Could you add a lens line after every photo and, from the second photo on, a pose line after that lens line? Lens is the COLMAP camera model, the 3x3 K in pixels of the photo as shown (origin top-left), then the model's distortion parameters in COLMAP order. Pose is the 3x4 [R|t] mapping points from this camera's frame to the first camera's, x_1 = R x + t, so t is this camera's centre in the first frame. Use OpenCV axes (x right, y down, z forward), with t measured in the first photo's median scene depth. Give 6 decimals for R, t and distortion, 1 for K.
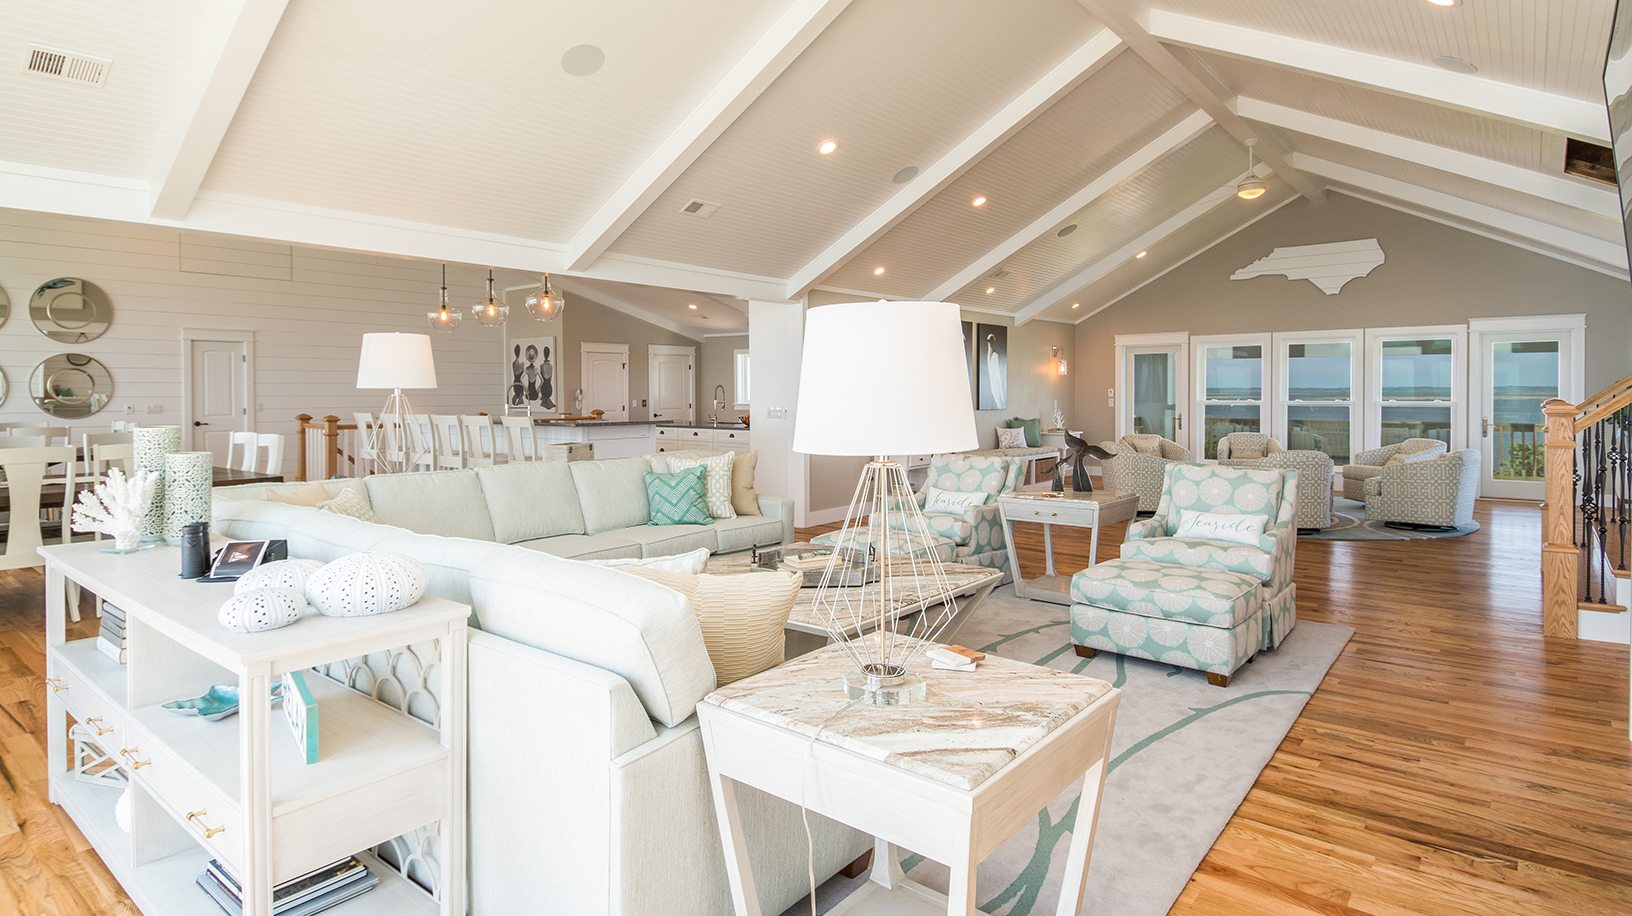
lens RADIAL K [[871.9, 0, 829.1], [0, 871.9, 408.5], [0, 0, 1]] dist [0.038444, -0.027669]
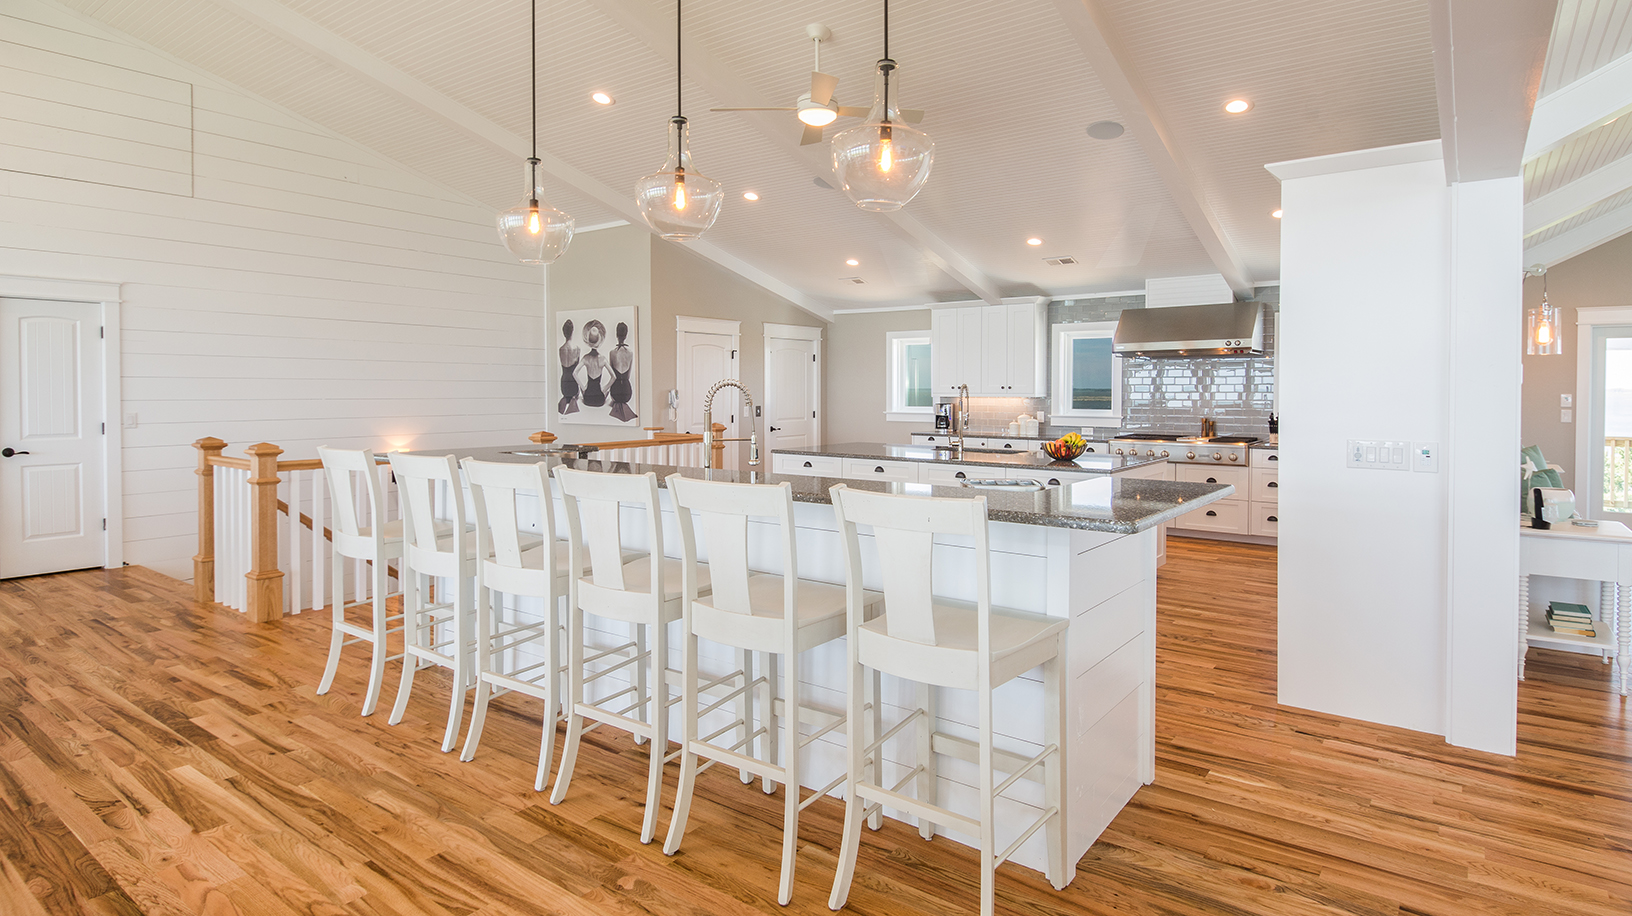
lens RADIAL K [[871.9, 0, 843.7], [0, 871.9, 412.8], [0, 0, 1]] dist [0.038444, -0.027669]
pose [[0.997651, 0.005243, 0.068300, -0.204352], [-0.005576, 0.999973, 0.004685, -0.009310], [-0.068273, -0.005055, 0.997654, 0.358814]]
